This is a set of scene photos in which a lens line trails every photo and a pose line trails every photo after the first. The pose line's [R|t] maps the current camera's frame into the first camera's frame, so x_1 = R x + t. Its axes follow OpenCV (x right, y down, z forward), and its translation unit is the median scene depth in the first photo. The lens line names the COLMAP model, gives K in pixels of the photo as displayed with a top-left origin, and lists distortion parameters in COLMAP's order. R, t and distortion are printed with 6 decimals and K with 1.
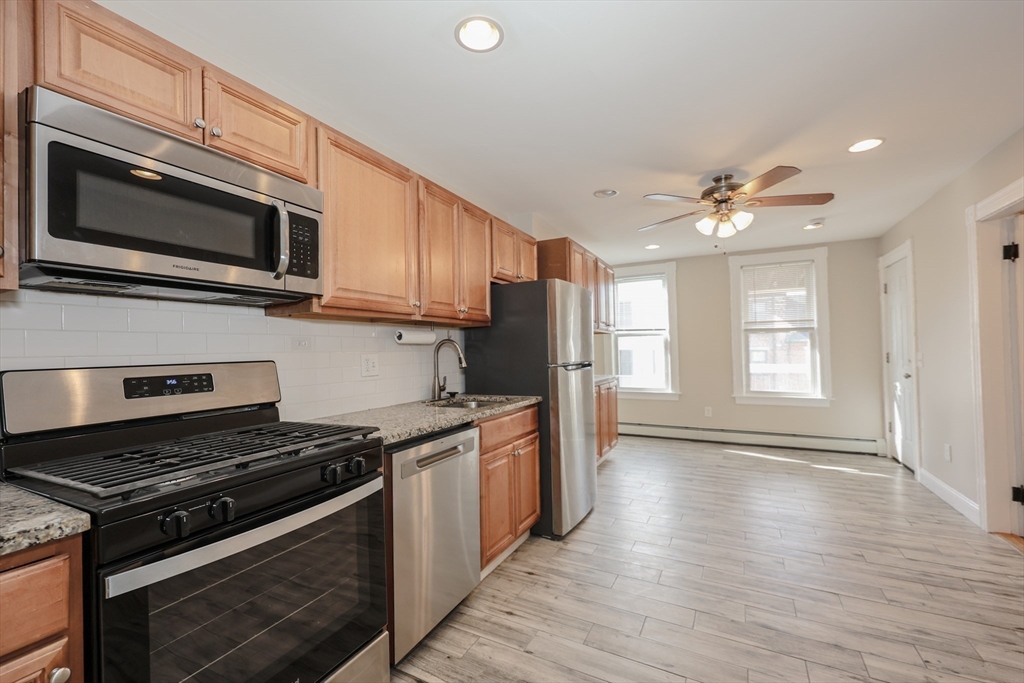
lens RADIAL K [[423.9, 0, 521.9], [0, 423.9, 337.2], [0, 0, 1]] dist [-0.003929, 0.001638]
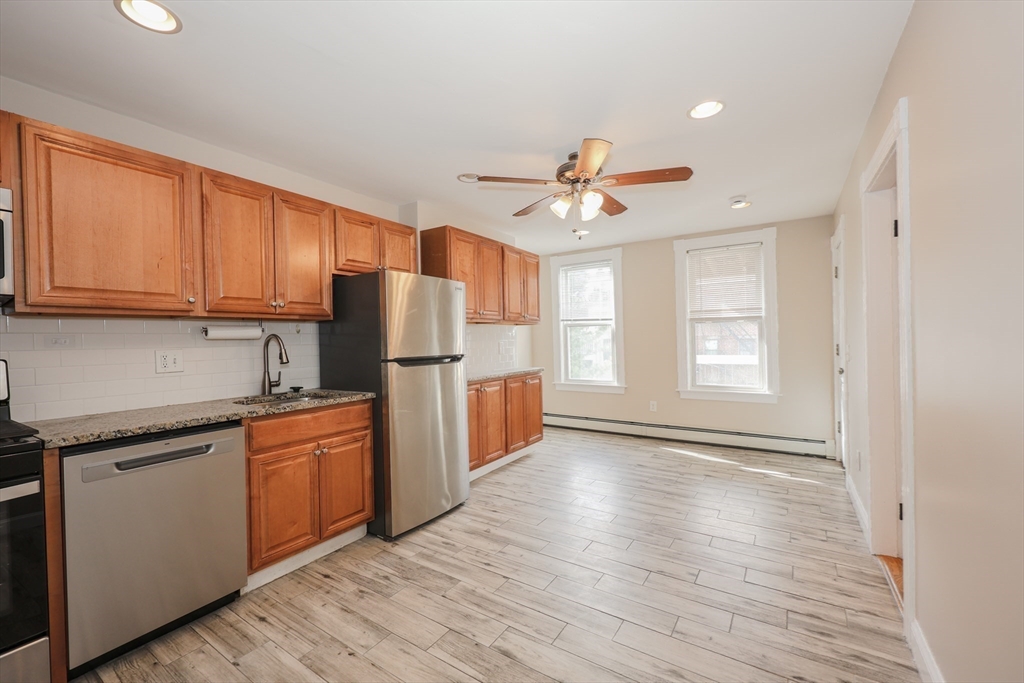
lens RADIAL K [[423.9, 0, 498.9], [0, 423.9, 333.6], [0, 0, 1]] dist [-0.003929, 0.001638]
pose [[0.995038, -0.004392, -0.099397, 0.380095], [0.006227, 0.999816, 0.018155, -0.009557], [0.099299, -0.018684, 0.994882, 0.064190]]
